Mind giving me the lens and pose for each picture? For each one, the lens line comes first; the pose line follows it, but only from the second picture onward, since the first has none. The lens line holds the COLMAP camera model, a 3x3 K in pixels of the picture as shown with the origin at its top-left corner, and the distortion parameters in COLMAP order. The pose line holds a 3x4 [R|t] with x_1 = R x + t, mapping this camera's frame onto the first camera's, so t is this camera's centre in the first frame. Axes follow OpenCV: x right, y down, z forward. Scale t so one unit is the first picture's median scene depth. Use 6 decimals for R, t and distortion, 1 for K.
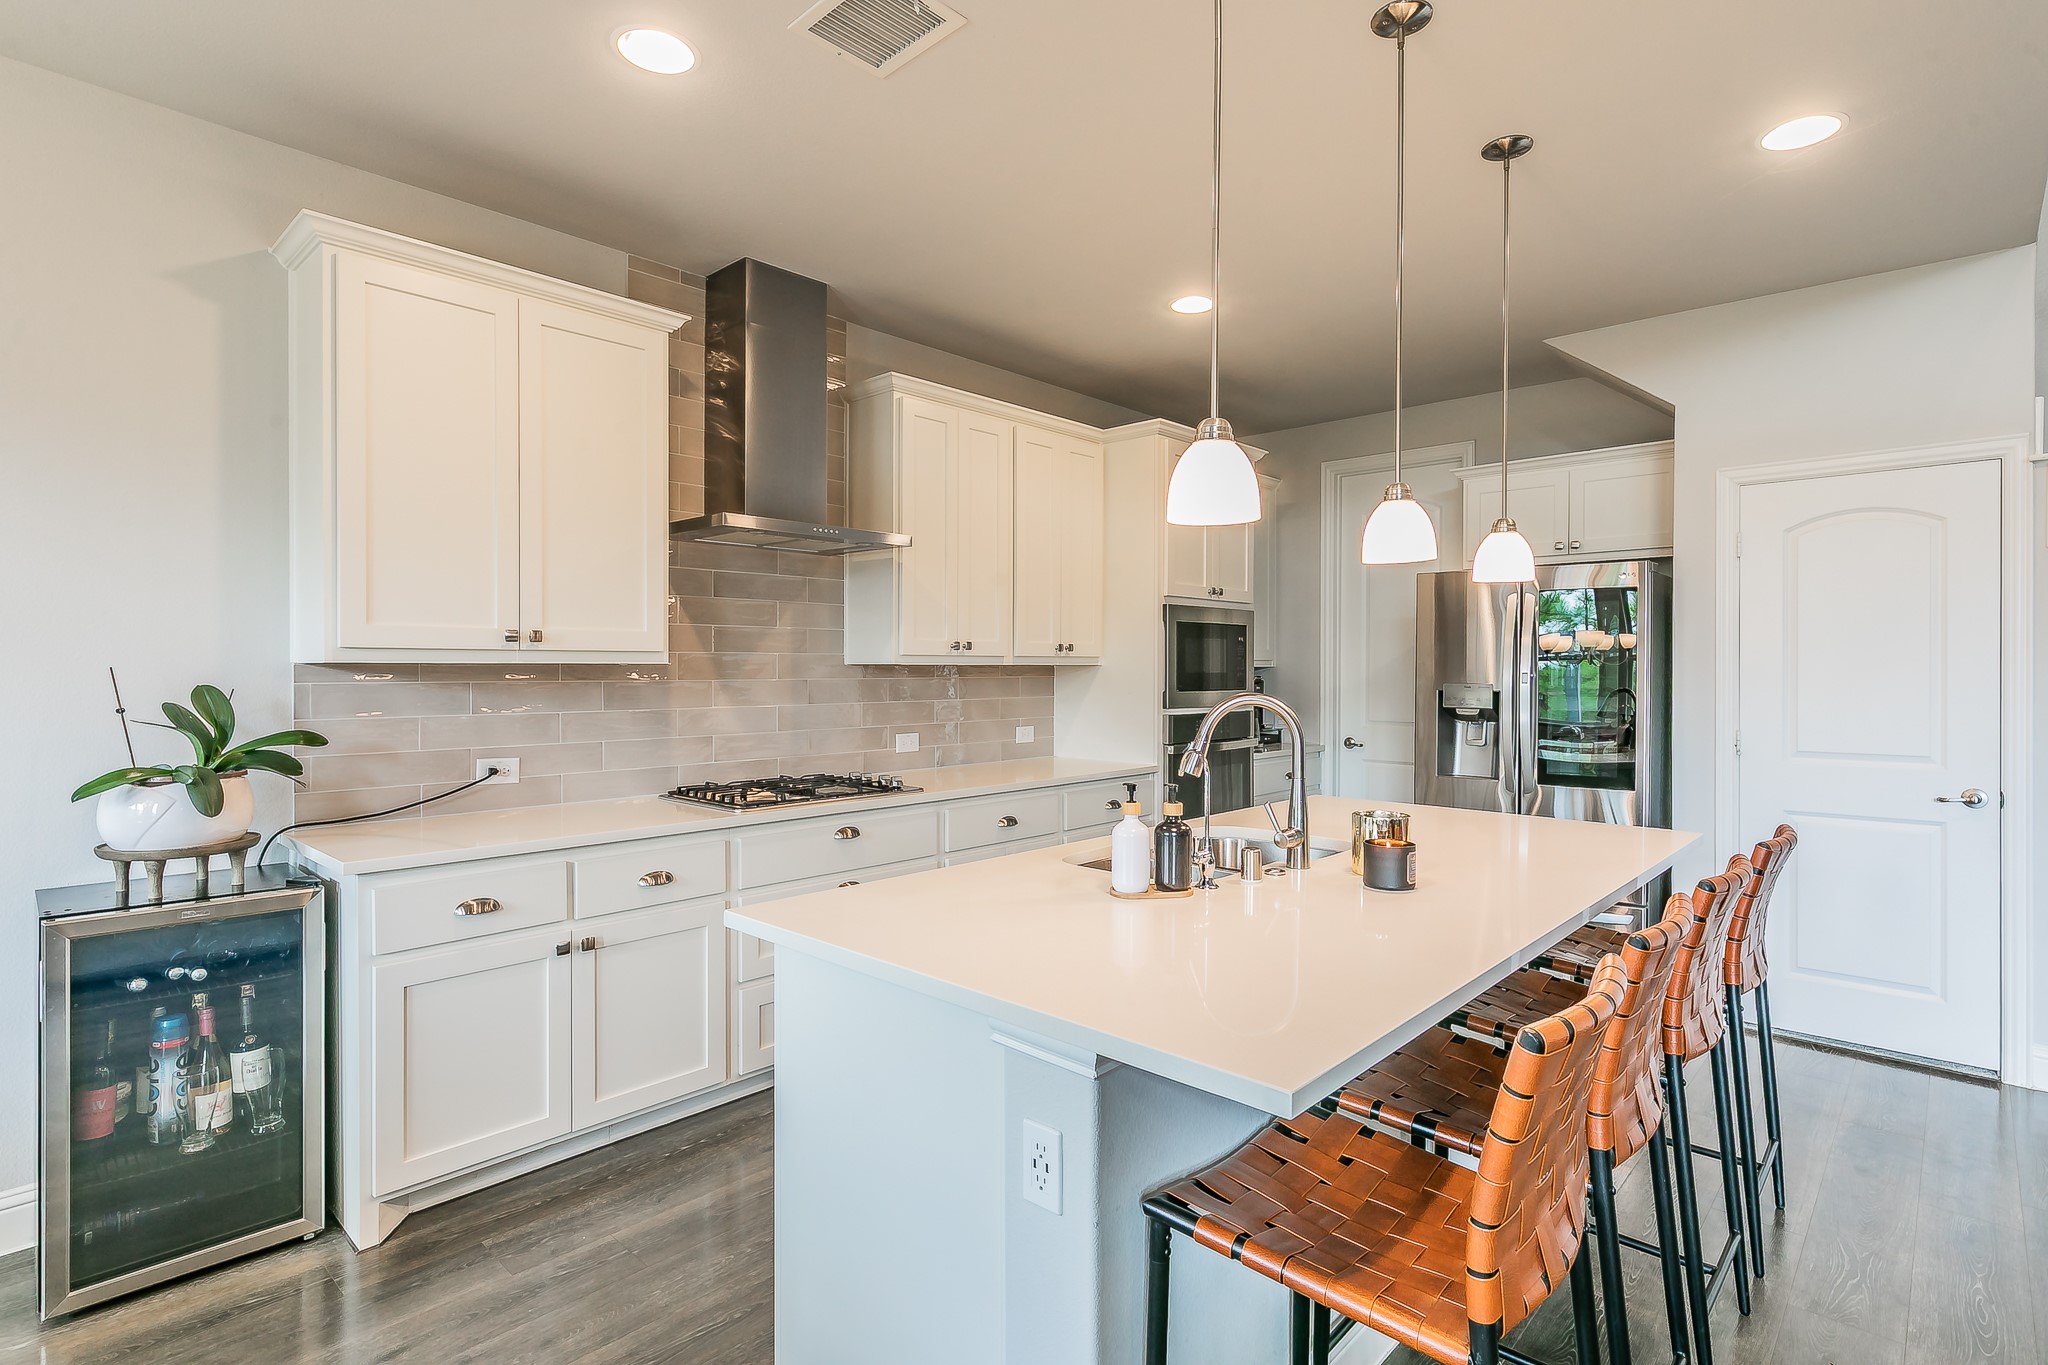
lens RADIAL K [[1000.1, 0, 1022.8], [0, 1000.1, 675.2], [0, 0, 1]] dist [-0.000927, -0.000348]
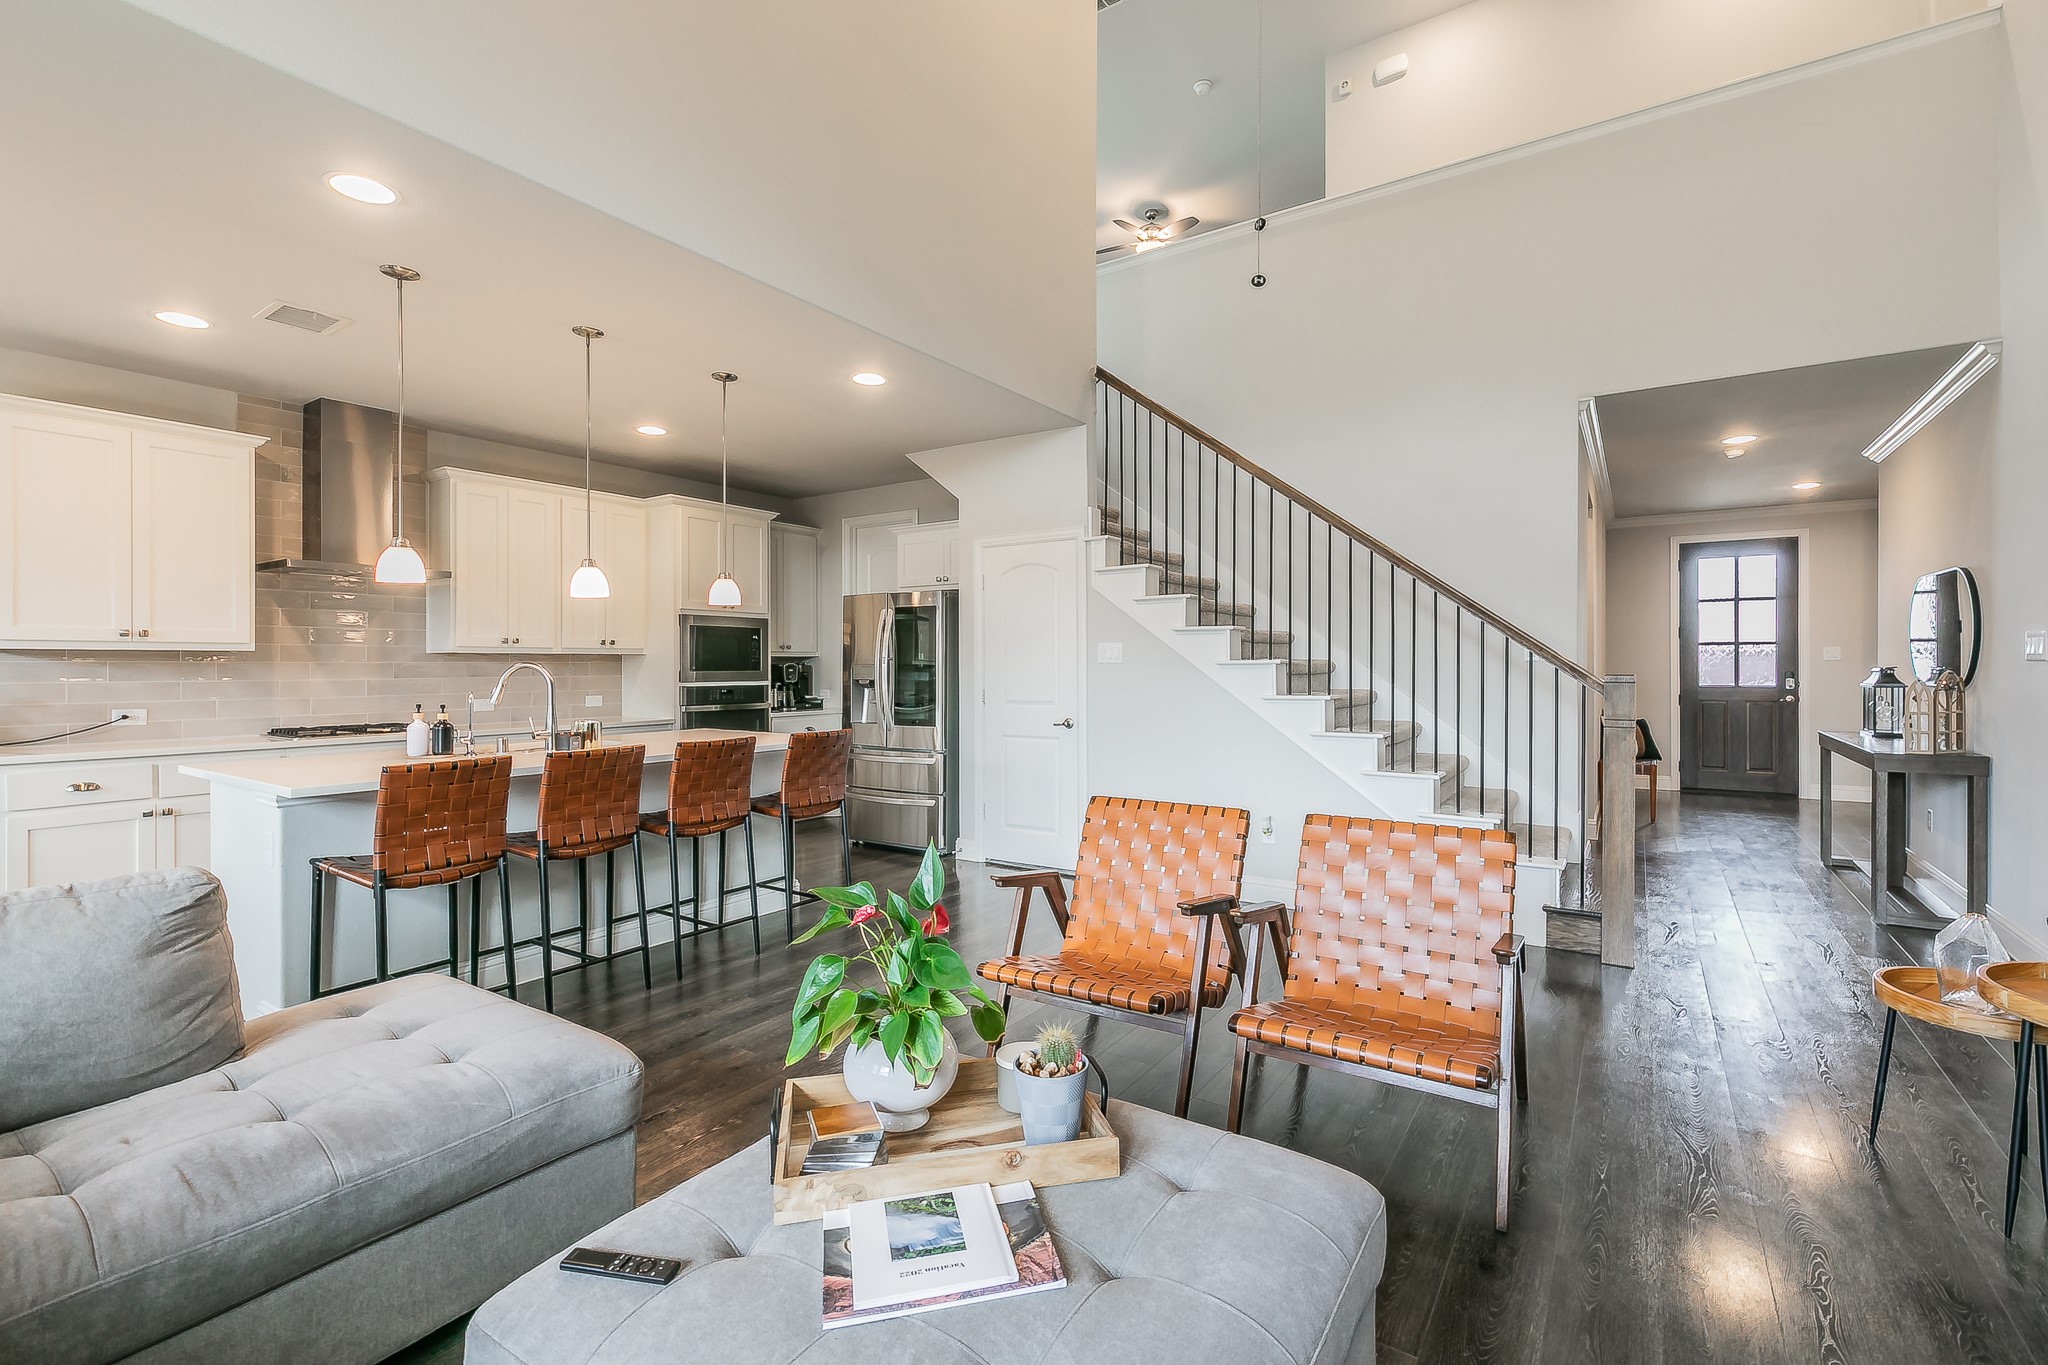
lens RADIAL K [[885.4, 0, 1022.8], [0, 885.4, 666.8], [0, 0, 1]] dist [0.003491, -0.000558]
pose [[0.987994, -0.004896, 0.154416, 0.607701], [0.005878, 0.999965, -0.005903, 0.028134], [-0.154382, 0.006740, 0.987988, -0.572937]]
